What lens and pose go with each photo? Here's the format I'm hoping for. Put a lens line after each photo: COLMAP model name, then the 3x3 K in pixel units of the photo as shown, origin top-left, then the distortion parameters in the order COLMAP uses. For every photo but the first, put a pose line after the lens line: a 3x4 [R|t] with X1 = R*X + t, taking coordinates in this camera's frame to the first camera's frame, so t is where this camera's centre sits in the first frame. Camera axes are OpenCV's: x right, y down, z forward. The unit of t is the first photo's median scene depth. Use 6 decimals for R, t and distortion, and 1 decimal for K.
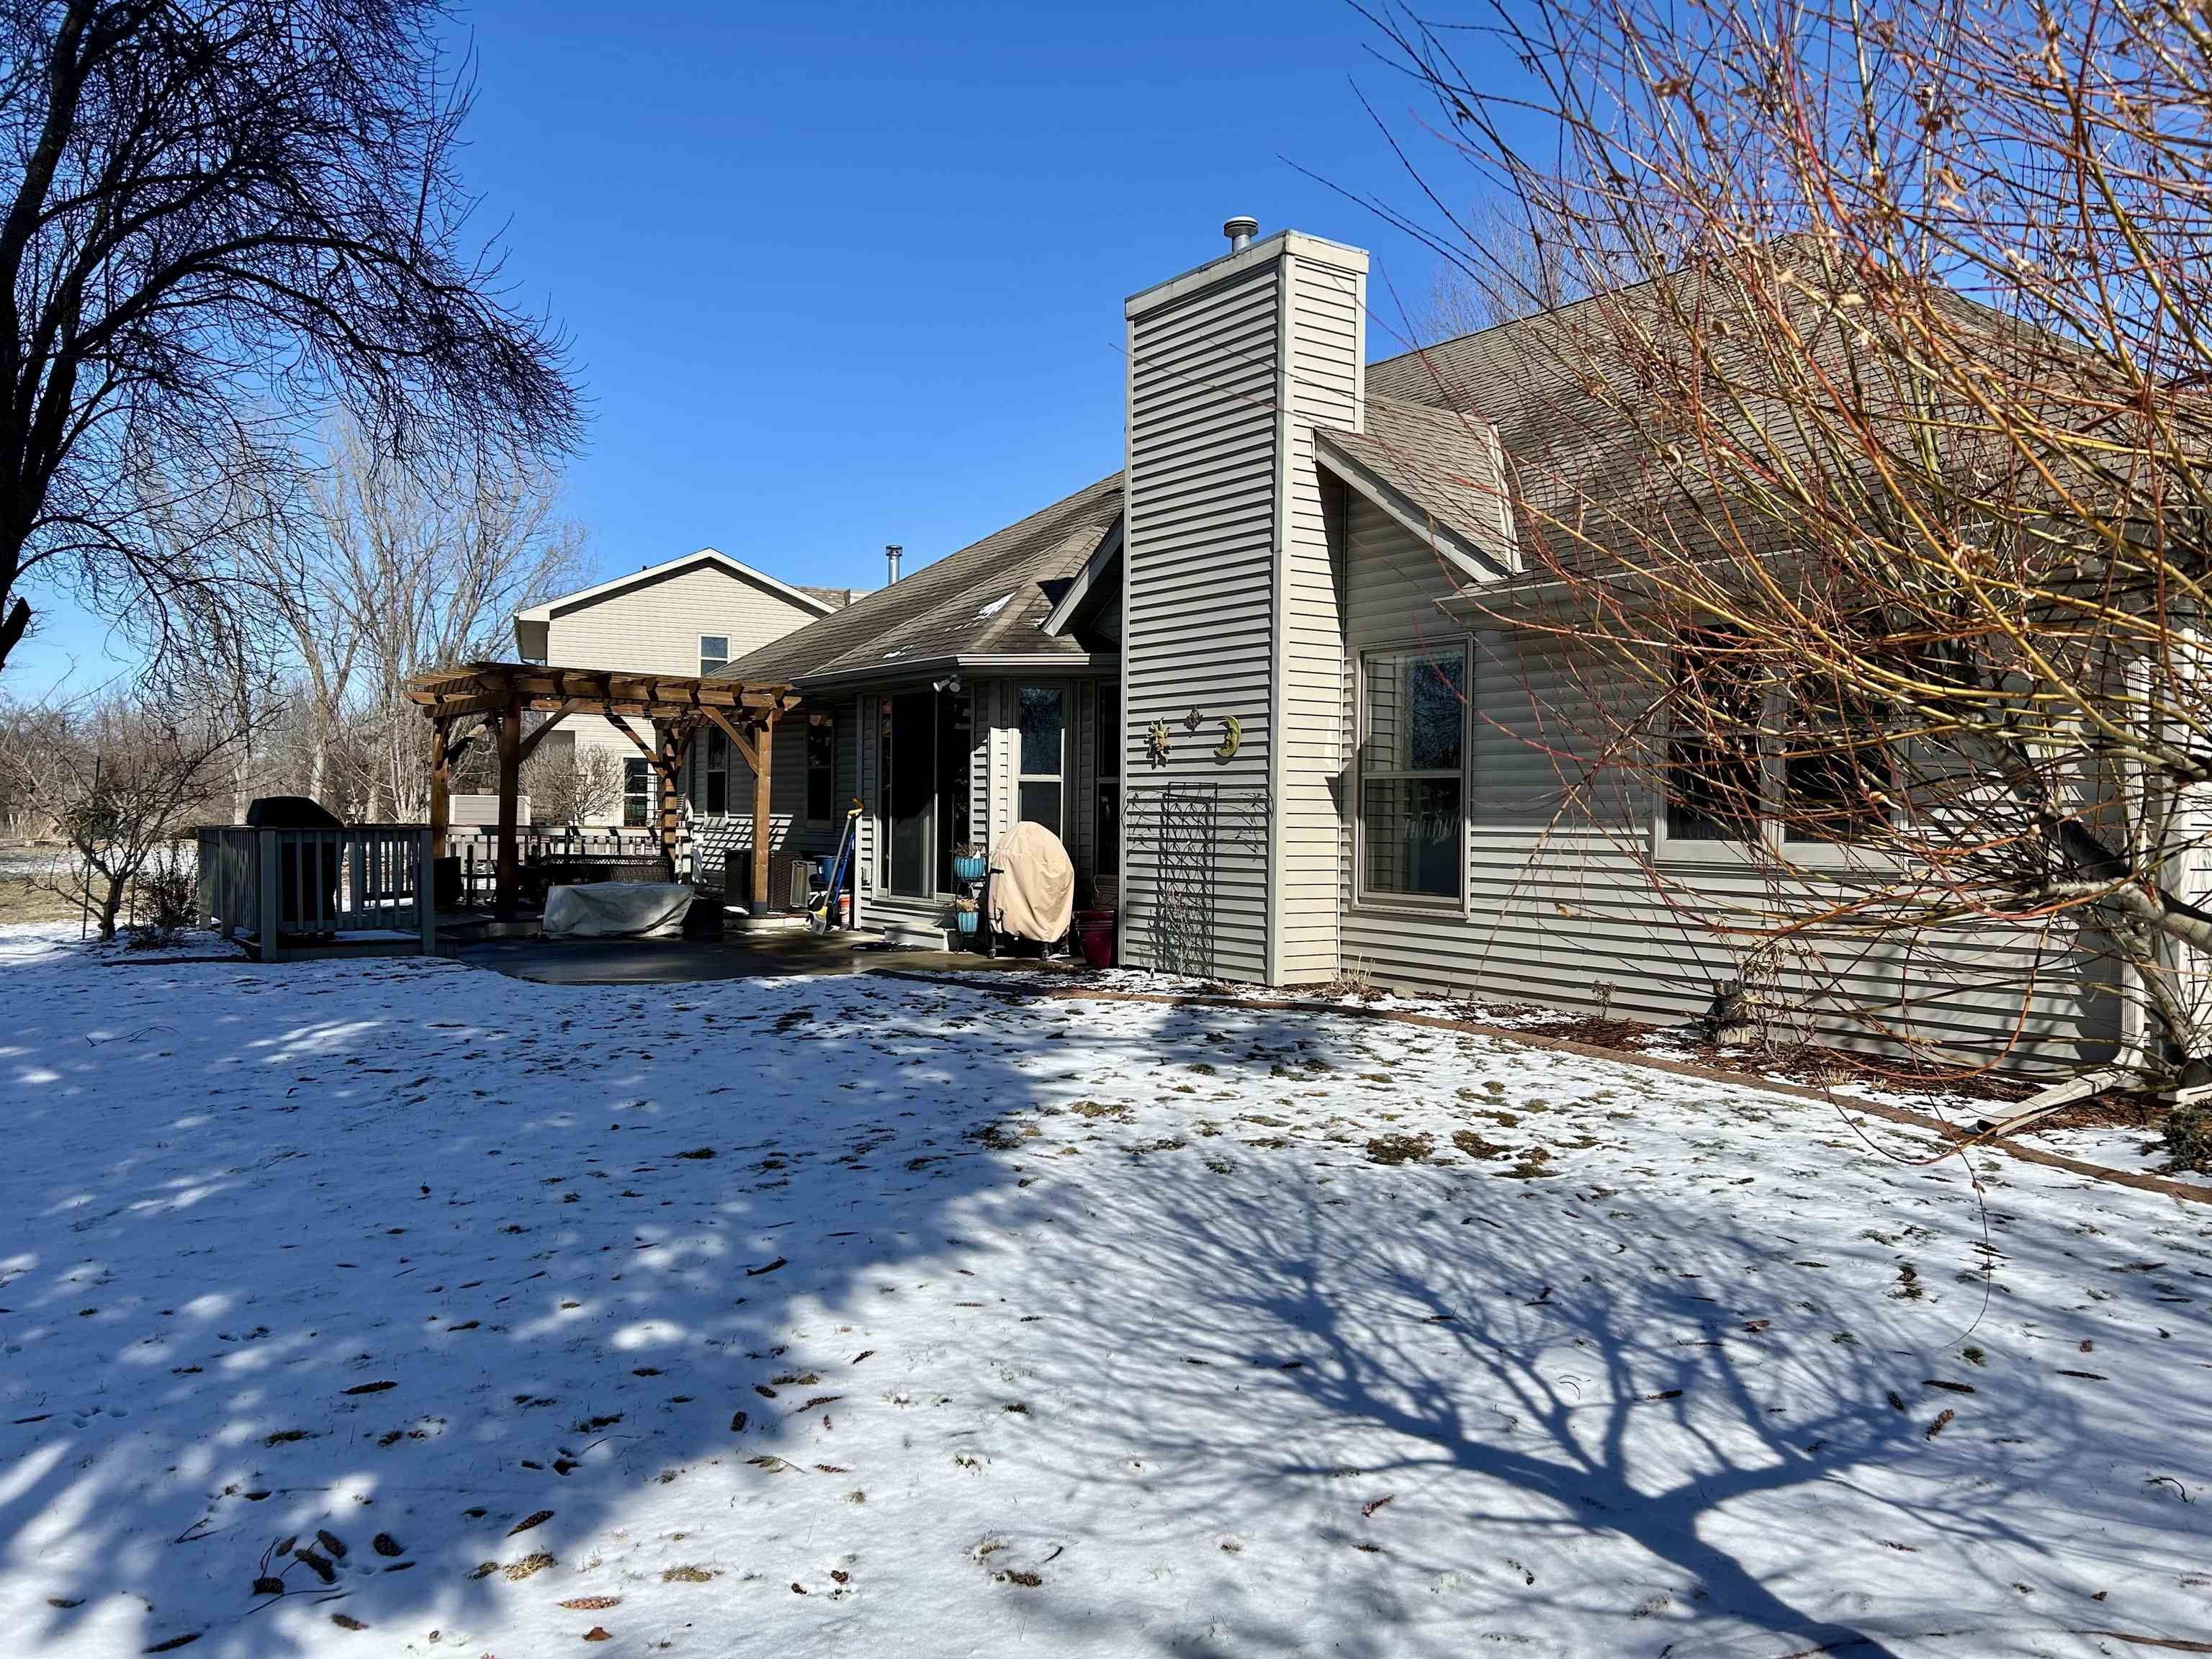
lens RADIAL K [[1671.6, 0, 1130.0], [0, 1671.6, 819.3], [0, 0, 1]] dist [0.081950, -0.092553]
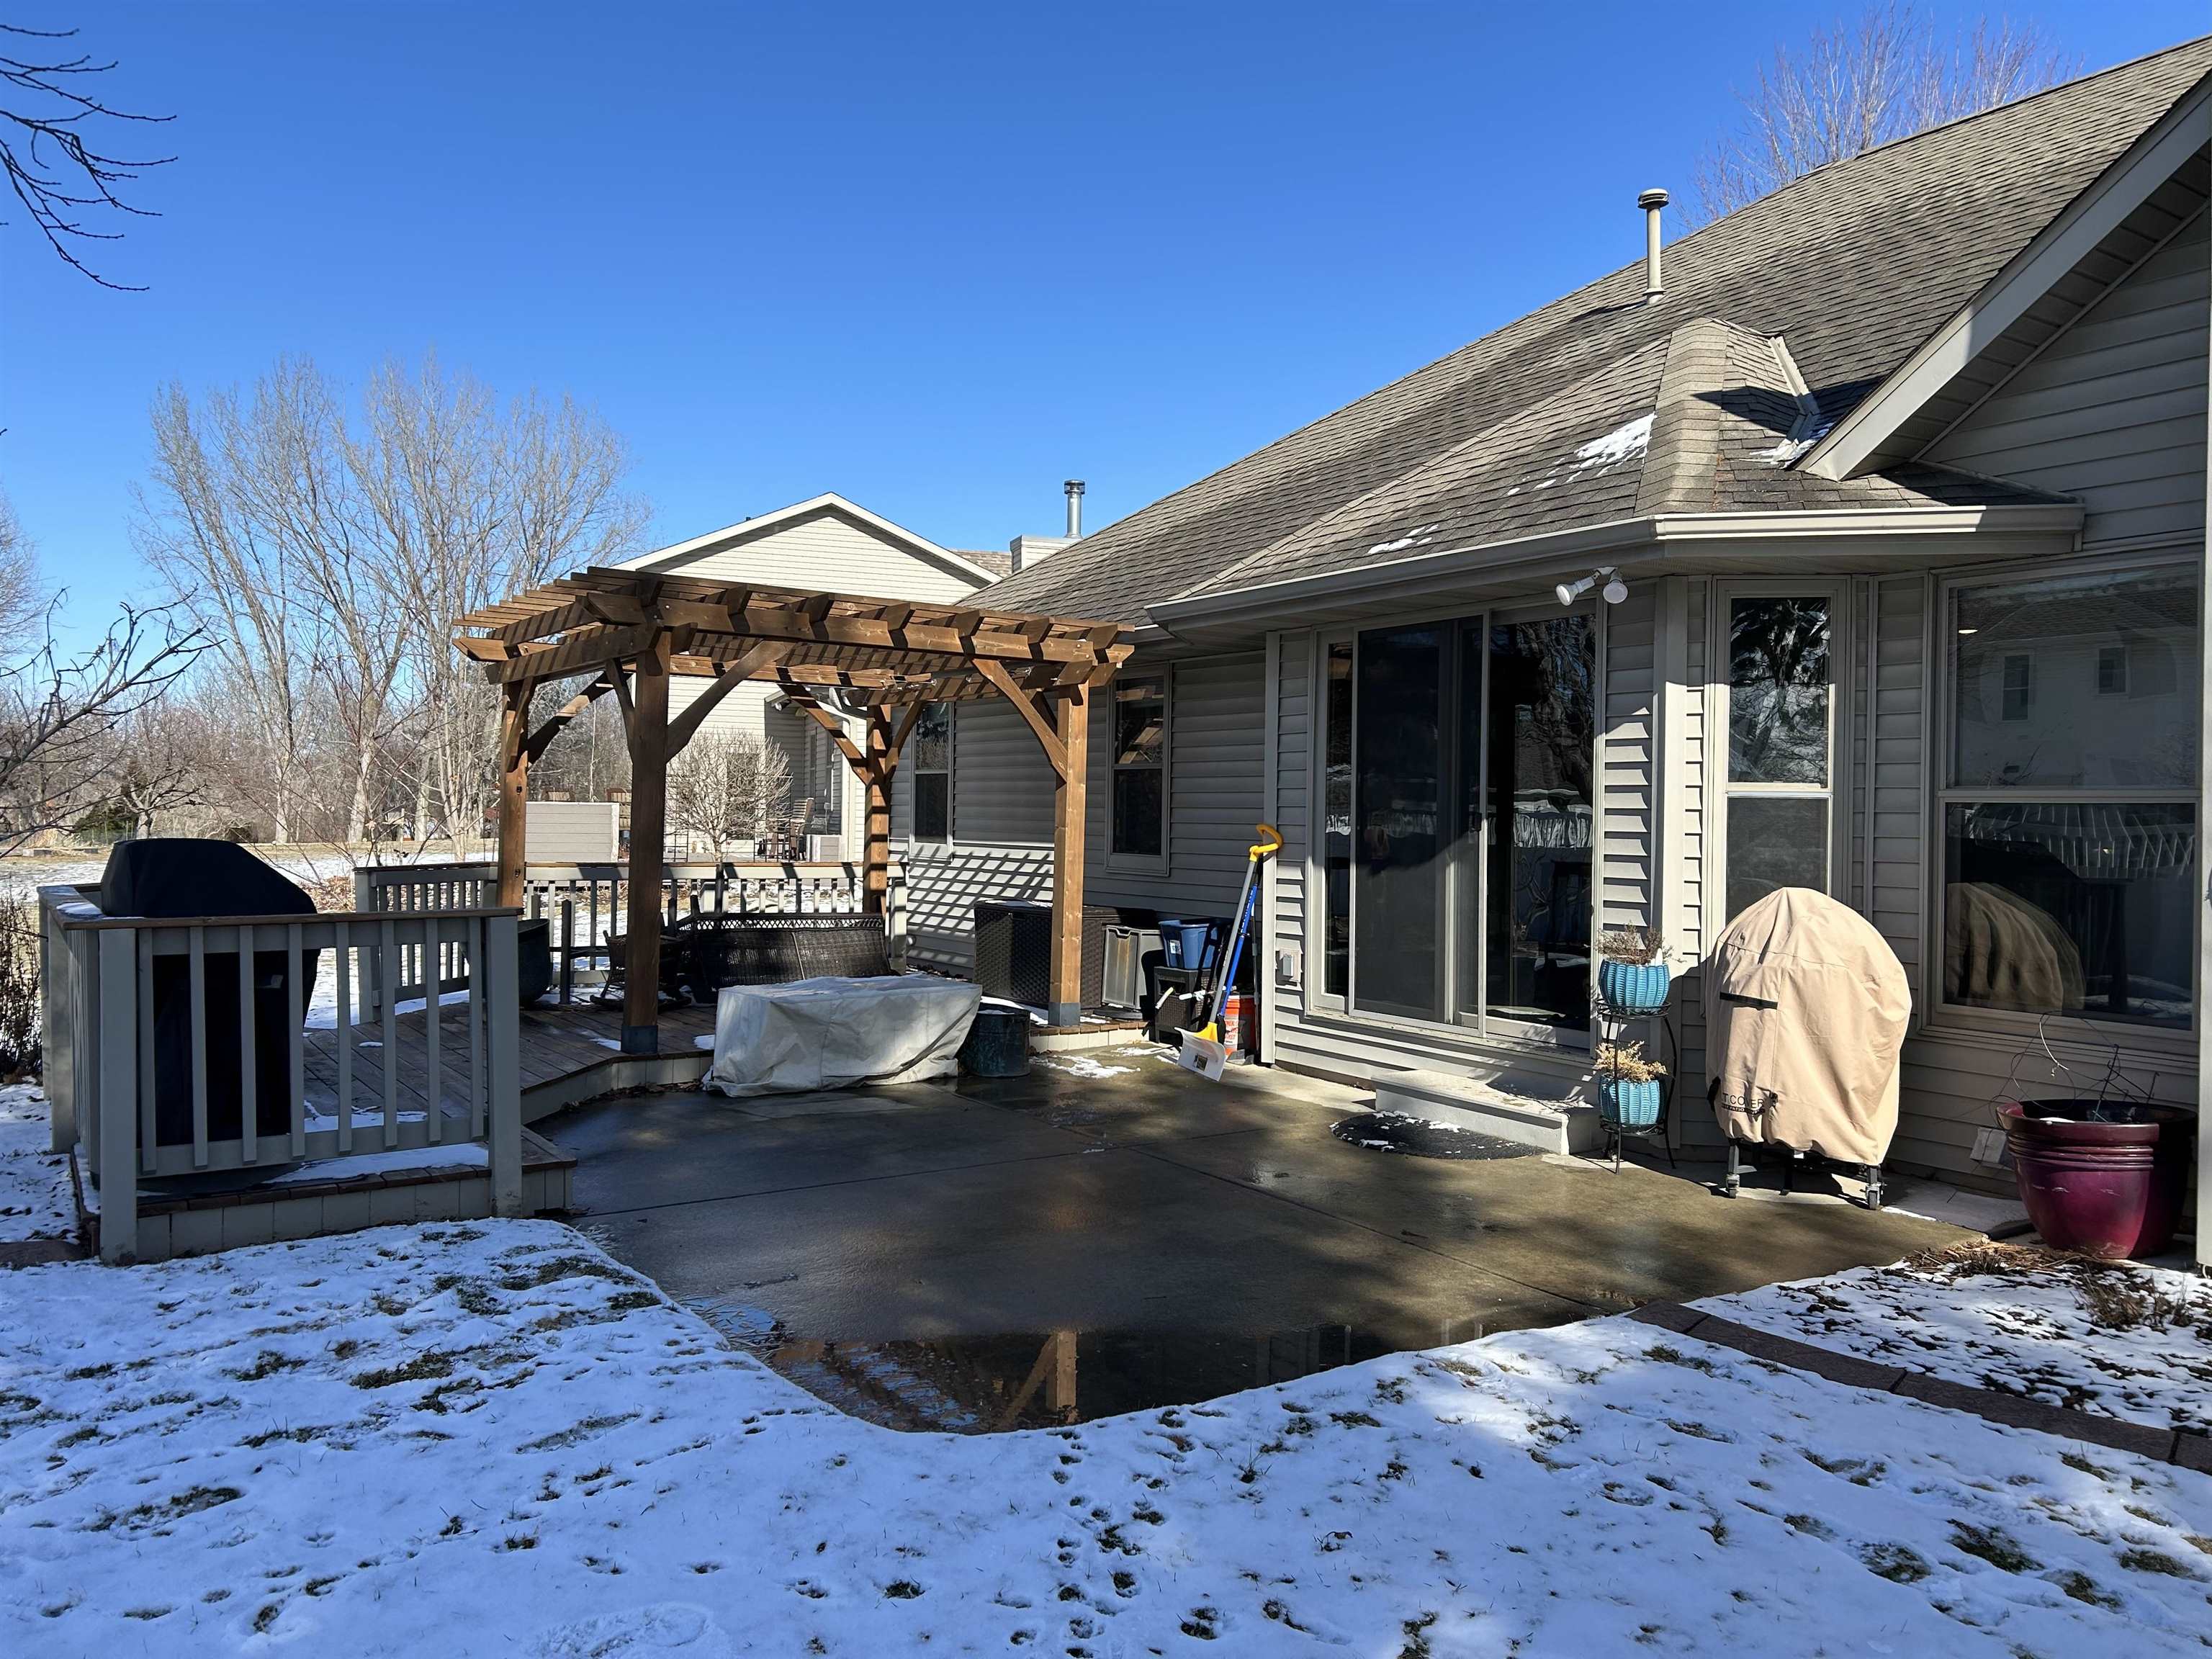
lens RADIAL K [[1671.6, 0, 1123.8], [0, 1671.6, 832.3], [0, 0, 1]] dist [0.081950, -0.092553]
pose [[0.999562, 0.001640, -0.029552, -0.221469], [-0.001361, 0.999954, 0.009467, -0.017244], [0.029566, -0.009422, 0.999518, 0.518988]]
